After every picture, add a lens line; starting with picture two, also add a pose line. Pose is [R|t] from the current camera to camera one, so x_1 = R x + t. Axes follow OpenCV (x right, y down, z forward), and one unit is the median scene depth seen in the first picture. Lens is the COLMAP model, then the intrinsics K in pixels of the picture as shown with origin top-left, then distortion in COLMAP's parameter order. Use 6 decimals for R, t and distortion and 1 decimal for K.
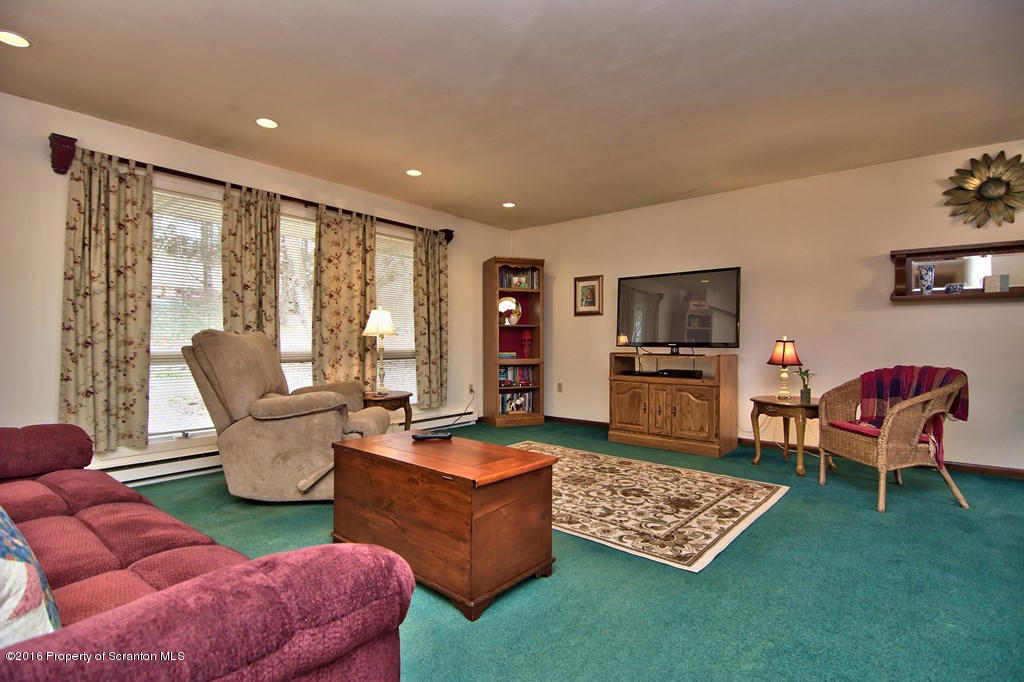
lens RADIAL K [[487.8, 0, 508.8], [0, 487.8, 343.6], [0, 0, 1]] dist [-0.015623, -0.005068]
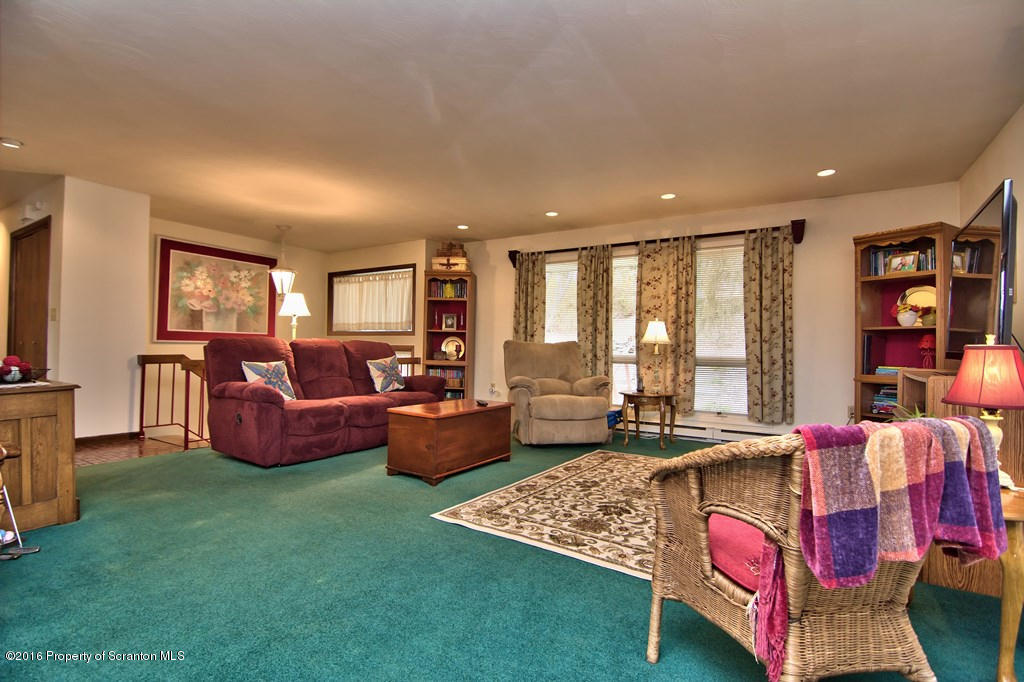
lens RADIAL K [[487.8, 0, 508.8], [0, 487.8, 343.6], [0, 0, 1]] dist [-0.015623, -0.005068]
pose [[0.123810, -0.007910, -0.992274, 1.075654], [-0.017603, 0.999793, -0.010166, 0.003364], [0.992150, 0.018726, 0.123645, 0.637542]]
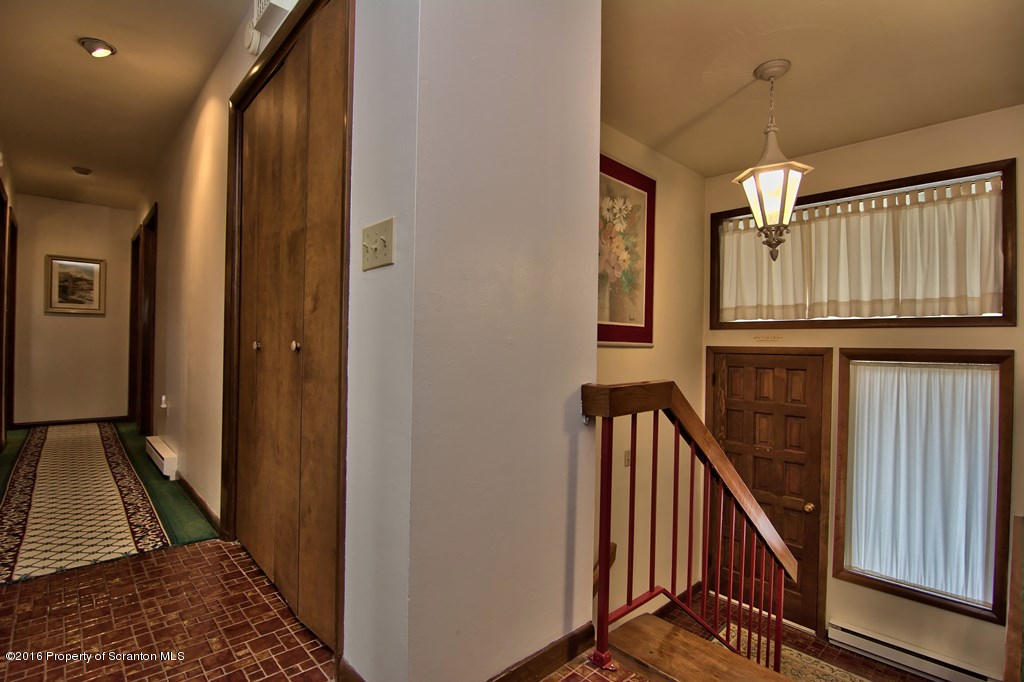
lens RADIAL K [[487.8, 0, 508.8], [0, 487.8, 343.6], [0, 0, 1]] dist [-0.015623, -0.005068]
pose [[-0.134161, -0.002361, -0.990957, -0.032337], [-0.017167, 0.999853, -0.000058, 0.002697], [0.990811, 0.017004, -0.134182, -0.294061]]
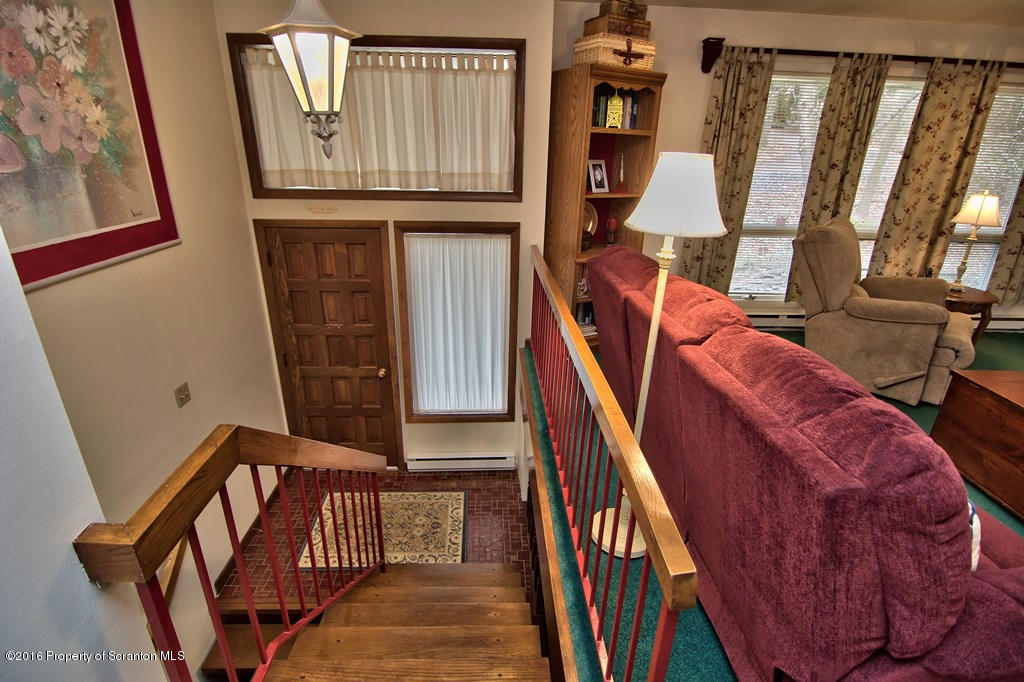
lens RADIAL K [[487.8, 0, 508.8], [0, 487.8, 343.6], [0, 0, 1]] dist [-0.015623, -0.005068]
pose [[0.661214, 0.294048, -0.690168, -0.207667], [-0.020898, 0.926845, 0.374863, -0.153187], [0.749906, -0.233441, 0.618988, -0.245744]]
